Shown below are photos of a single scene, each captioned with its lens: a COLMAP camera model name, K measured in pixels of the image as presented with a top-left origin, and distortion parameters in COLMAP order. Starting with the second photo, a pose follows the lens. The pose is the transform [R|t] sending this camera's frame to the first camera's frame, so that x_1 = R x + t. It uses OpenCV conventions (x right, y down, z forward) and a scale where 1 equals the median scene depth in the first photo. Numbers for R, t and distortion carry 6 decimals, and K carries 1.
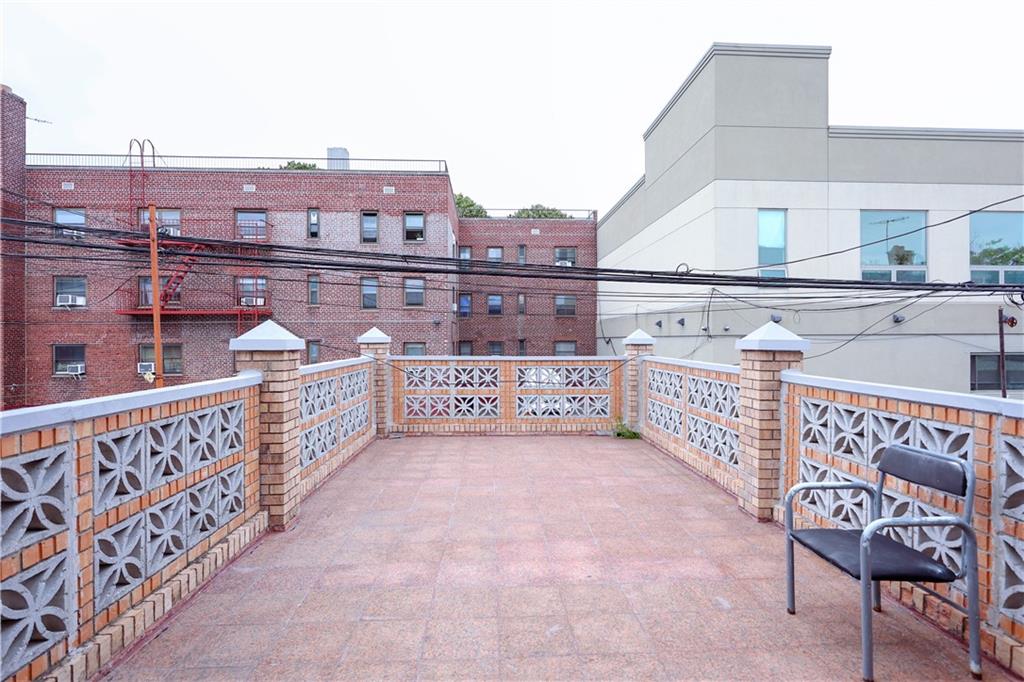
lens RADIAL K [[560.9, 0, 511.5], [0, 560.9, 348.5], [0, 0, 1]] dist [-0.004523, -0.002239]
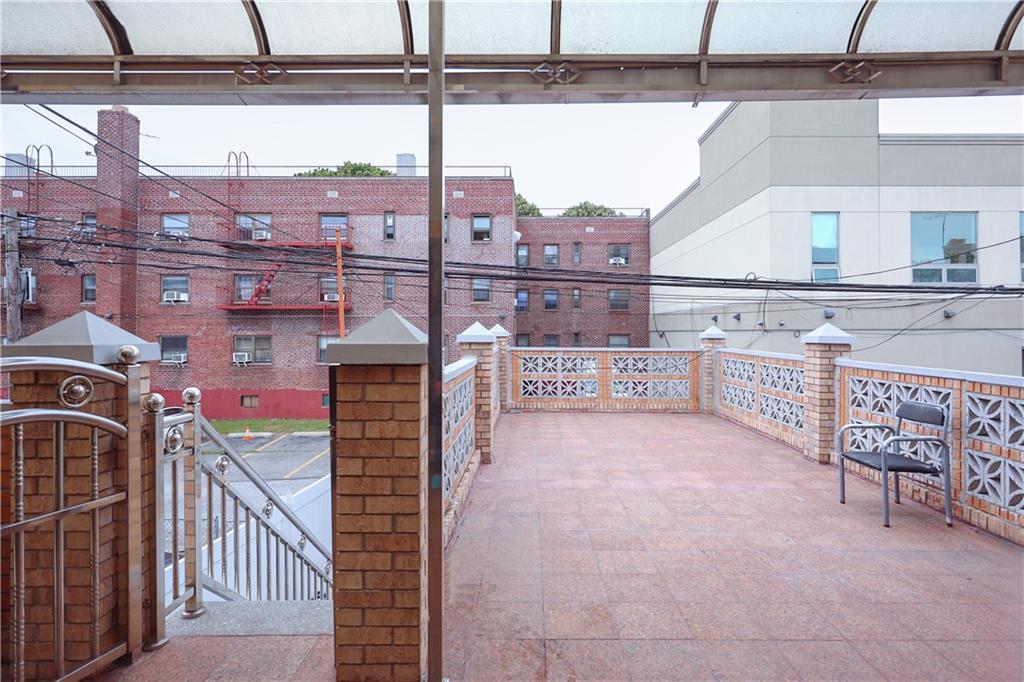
lens RADIAL K [[560.9, 0, 516.4], [0, 560.9, 332.7], [0, 0, 1]] dist [-0.004523, -0.002239]
pose [[0.997759, 0.003136, -0.066842, -0.104730], [-0.004139, 0.999881, -0.014866, 0.000210], [0.066788, 0.015110, 0.997653, -0.214173]]
